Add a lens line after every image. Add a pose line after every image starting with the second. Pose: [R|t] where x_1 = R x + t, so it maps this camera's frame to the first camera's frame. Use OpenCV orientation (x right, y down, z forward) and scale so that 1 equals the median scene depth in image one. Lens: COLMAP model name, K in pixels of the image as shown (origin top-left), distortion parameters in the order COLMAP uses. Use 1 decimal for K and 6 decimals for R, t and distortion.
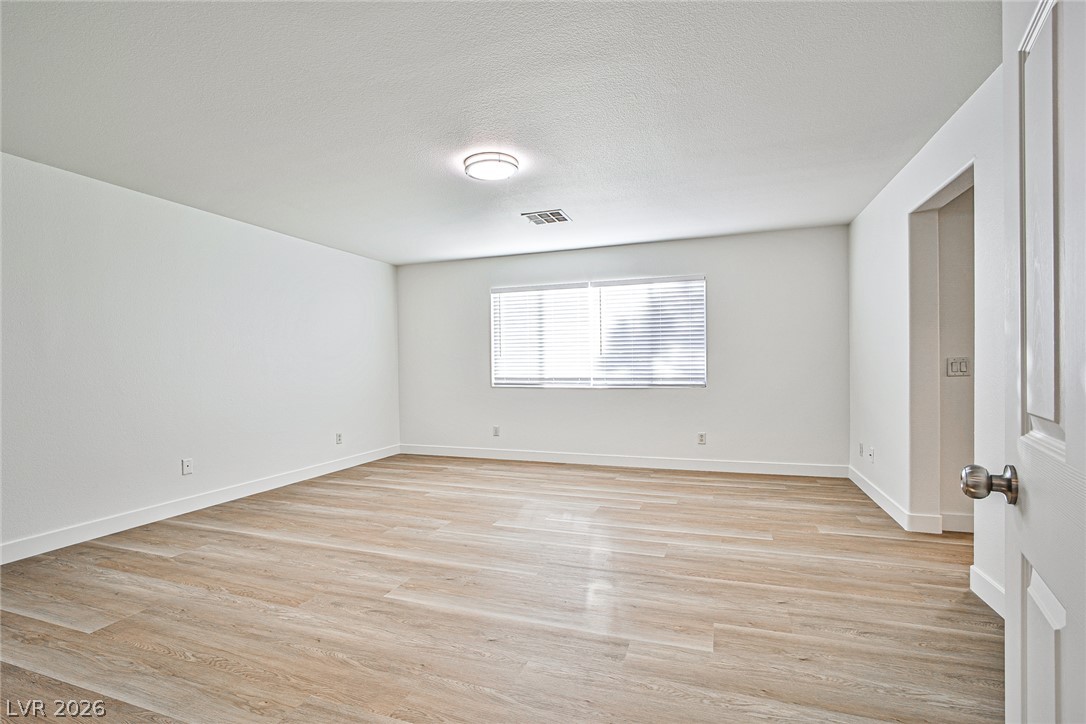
lens RADIAL K [[498.9, 0, 541.3], [0, 498.9, 365.3], [0, 0, 1]] dist [0.000323, -0.000036]
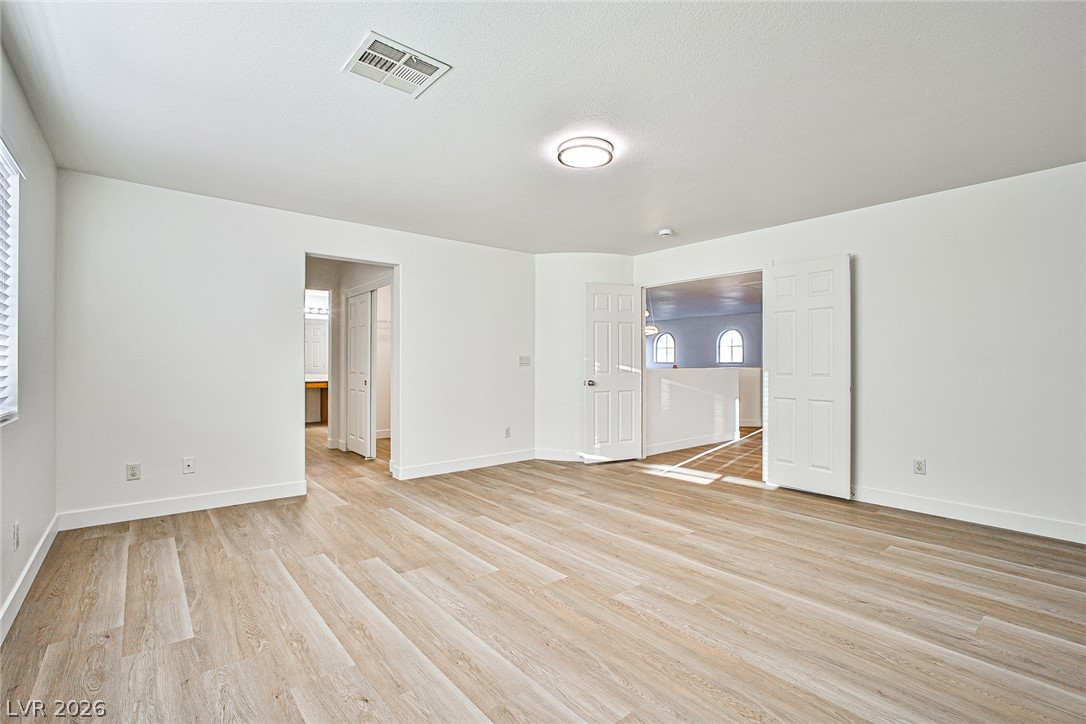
lens RADIAL K [[498.9, 0, 543.2], [0, 498.9, 364.1], [0, 0, 1]] dist [0.000323, -0.000036]
pose [[-0.862026, 0.011383, 0.506736, -0.577784], [0.007460, 0.999924, -0.009771, -0.001017], [-0.506809, -0.004643, -0.862046, 2.113586]]
